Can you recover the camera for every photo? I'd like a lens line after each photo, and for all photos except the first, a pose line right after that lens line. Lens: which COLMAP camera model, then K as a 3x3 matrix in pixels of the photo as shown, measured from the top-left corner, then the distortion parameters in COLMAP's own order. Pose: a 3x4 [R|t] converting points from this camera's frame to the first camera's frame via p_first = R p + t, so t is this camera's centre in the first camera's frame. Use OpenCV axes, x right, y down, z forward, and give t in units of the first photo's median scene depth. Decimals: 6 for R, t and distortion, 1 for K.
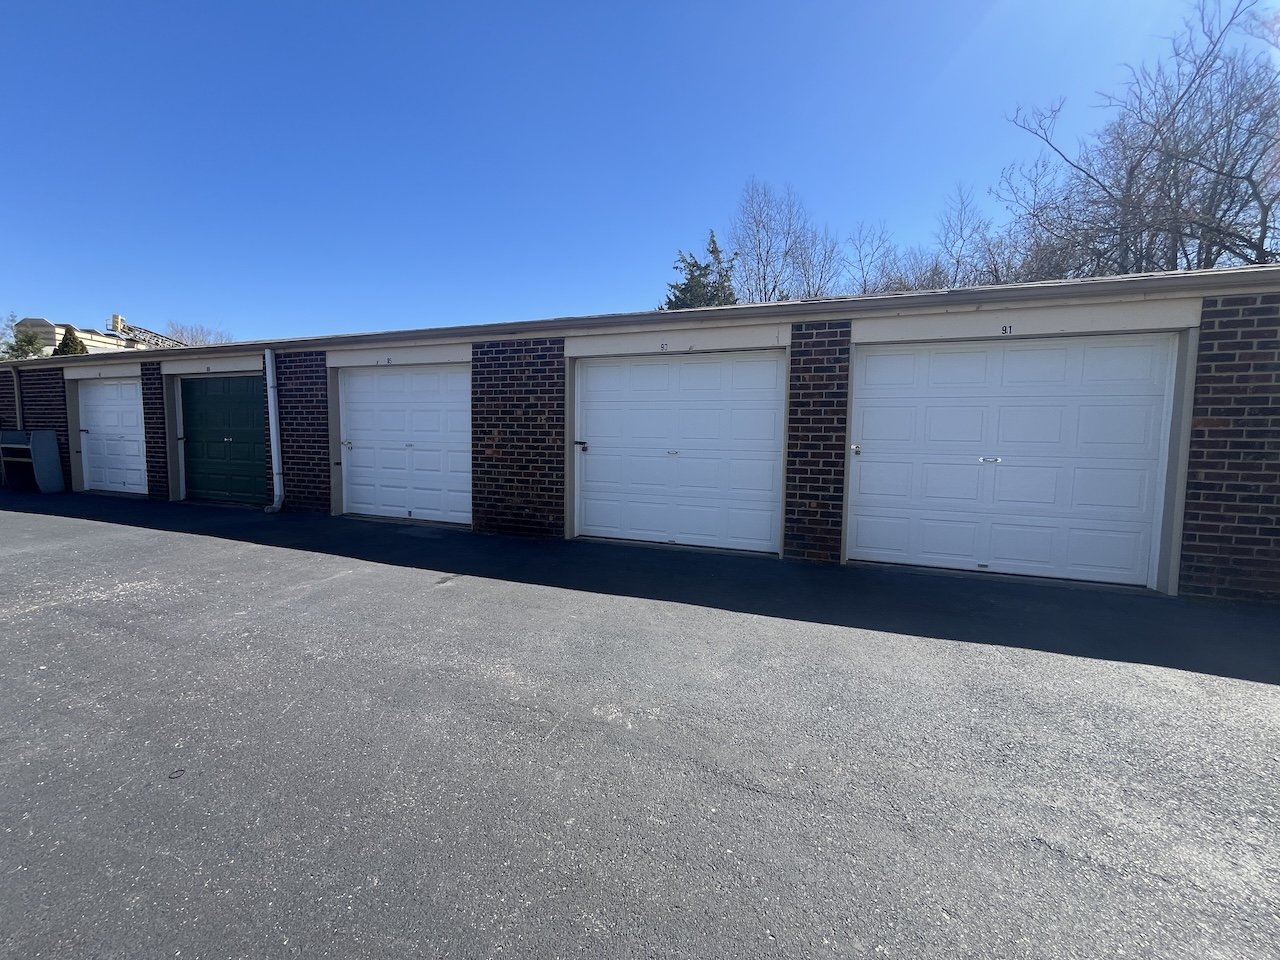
lens RADIAL K [[518.1, 0, 638.7], [0, 518.1, 480.2], [0, 0, 1]] dist [-0.000883, -0.000524]
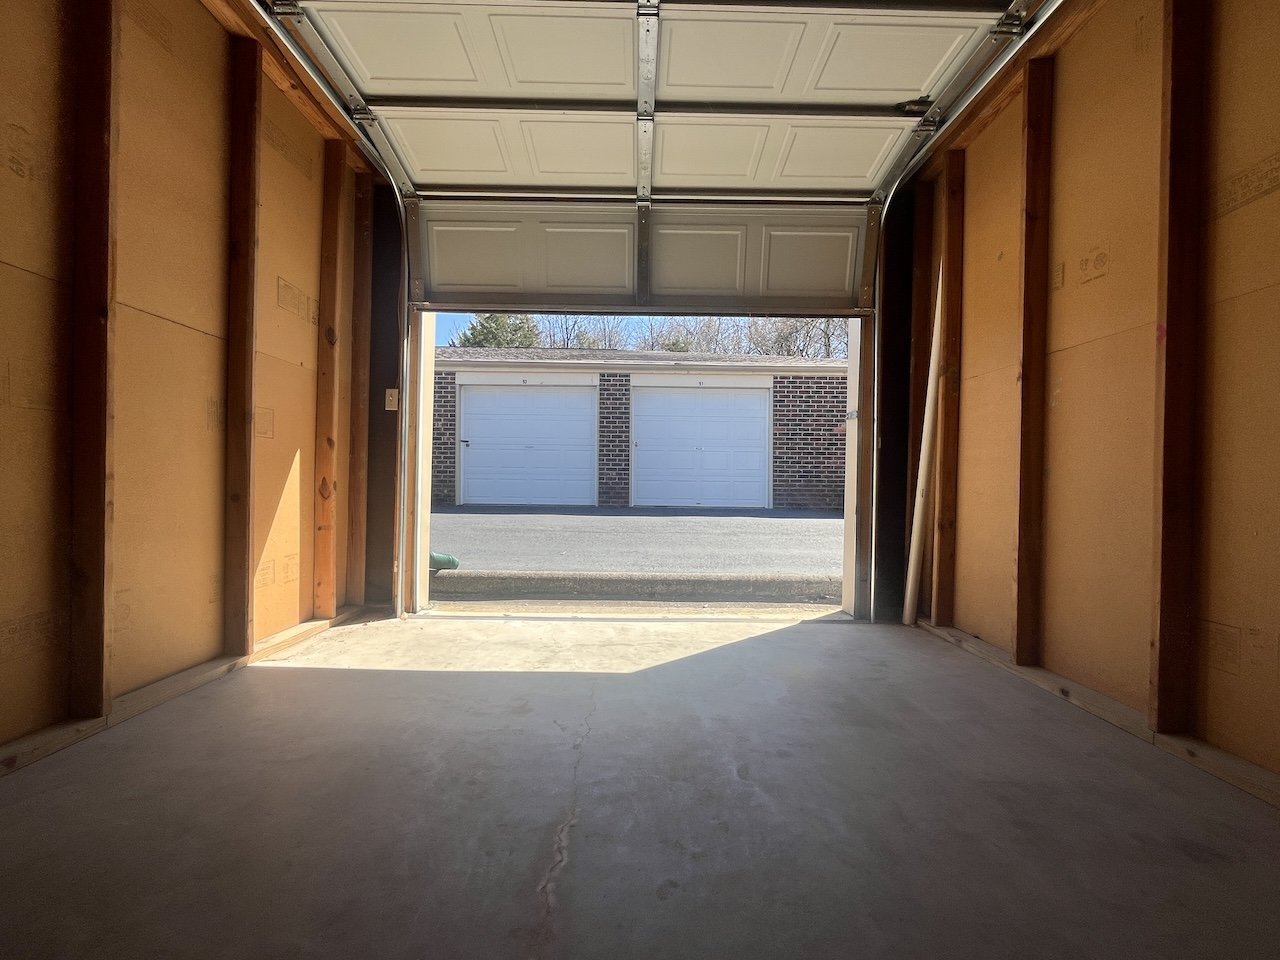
lens RADIAL K [[578.6, 0, 637.8], [0, 578.6, 477.4], [0, 0, 1]] dist [-0.002455, -0.000458]
pose [[0.932780, -0.006081, 0.360394, -0.258358], [0.031850, 0.997337, -0.065608, 0.163772], [-0.359035, 0.072677, 0.930490, -0.749762]]
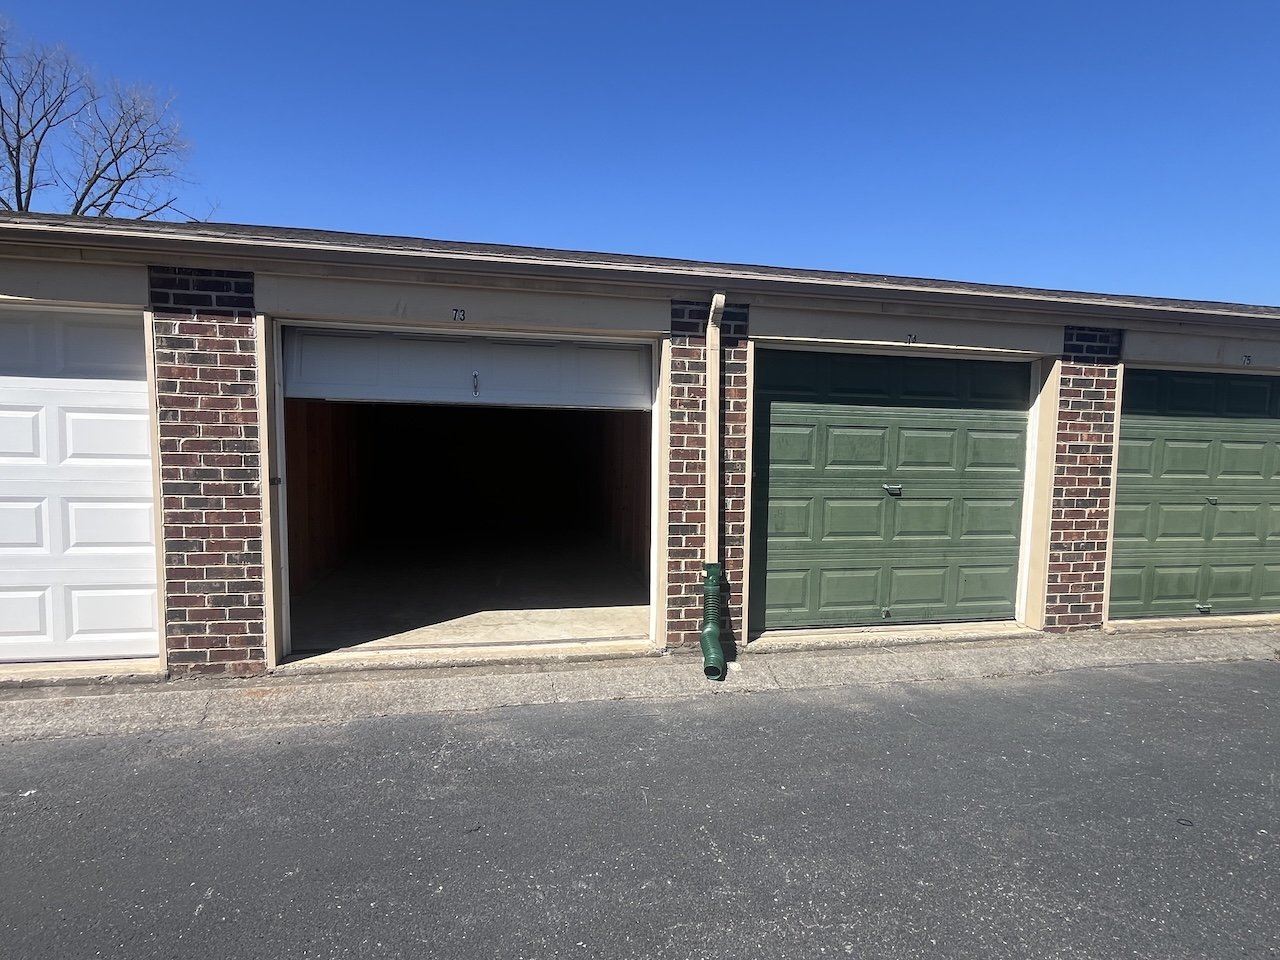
lens RADIAL K [[717.9, 0, 645.0], [0, 717.9, 483.1], [0, 0, 1]] dist [-0.006517, -0.002434]
pose [[-0.832383, 0.001856, -0.554197, 0.222489], [-0.080286, 0.989041, 0.123900, -0.043645], [0.548354, 0.147627, -0.823112, 0.493037]]
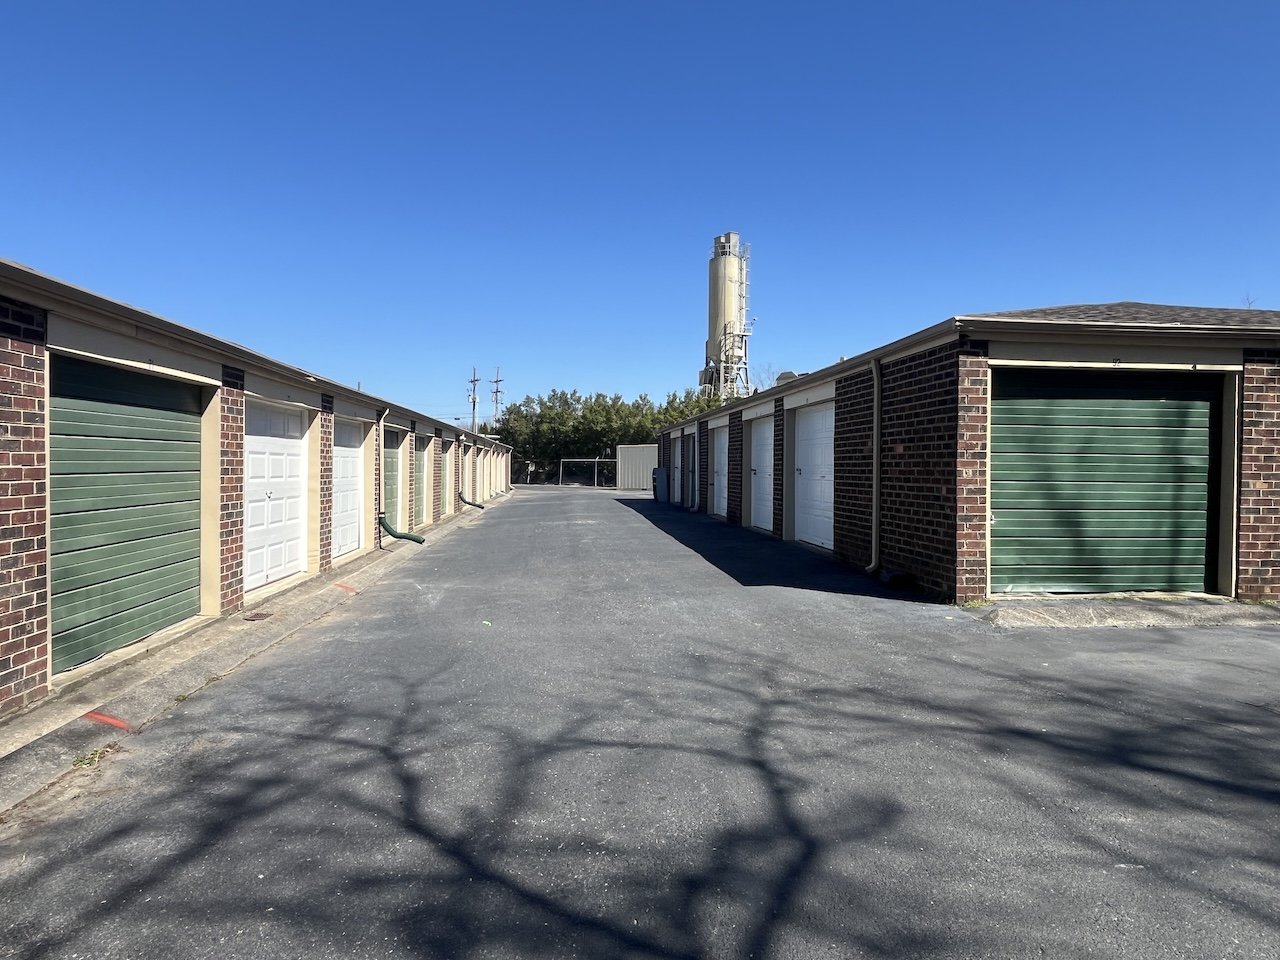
lens RADIAL K [[795.1, 0, 643.9], [0, 795.1, 477.9], [0, 0, 1]] dist [0.005774, 0.000302]
pose [[0.449528, -0.001458, -0.893265, 2.095568], [-0.068561, 0.996992, -0.036130, 0.073207], [0.890631, 0.077485, 0.448076, -0.479973]]
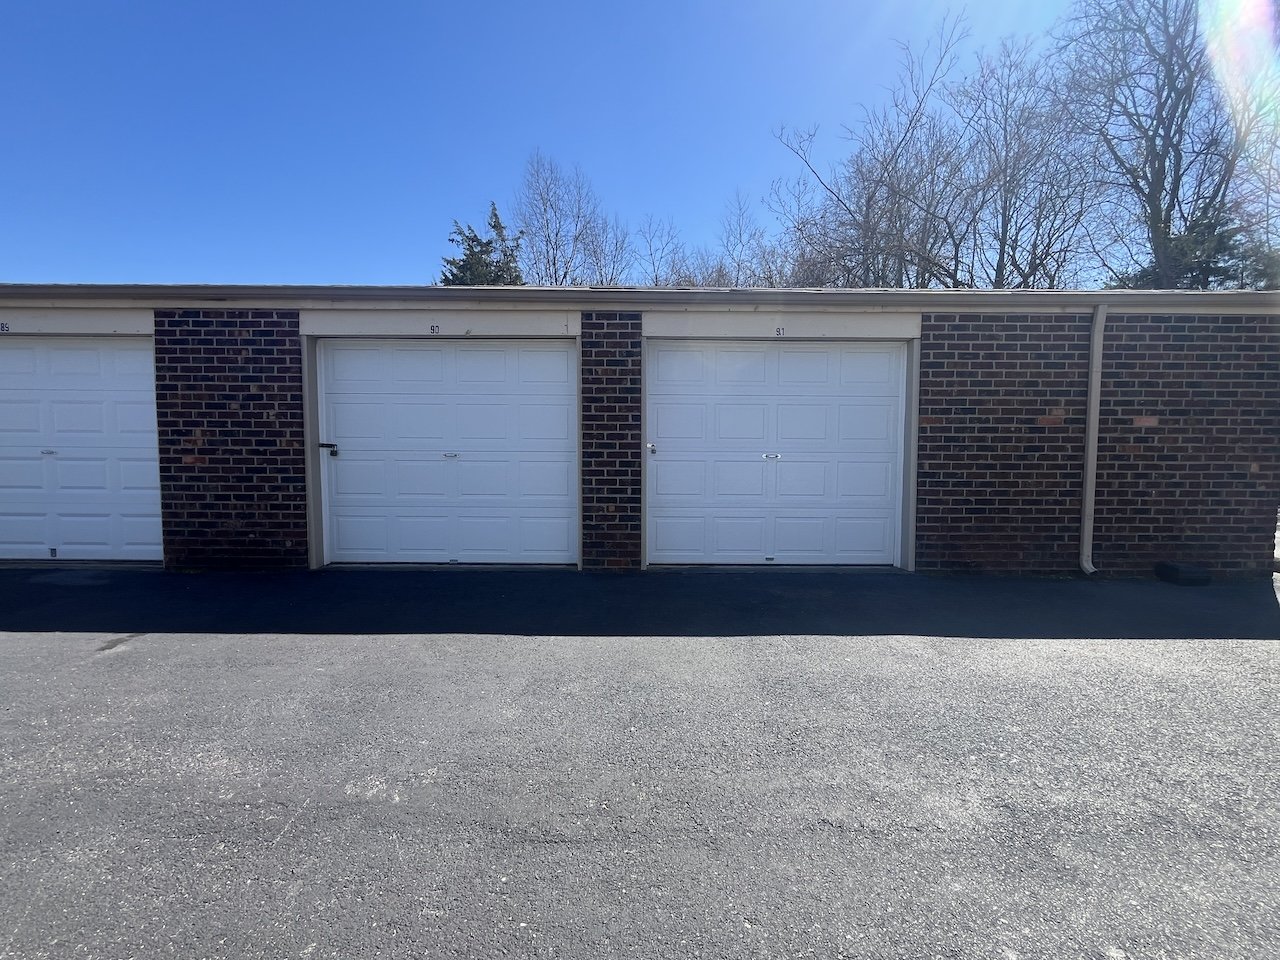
lens RADIAL K [[578.6, 0, 639.2], [0, 578.6, 481.9], [0, 0, 1]] dist [-0.002455, -0.000458]
pose [[0.932475, -0.036207, 0.359415, 0.011081], [0.038524, 0.999257, 0.000718, 0.000907], [-0.359174, 0.013176, 0.933177, 0.012669]]
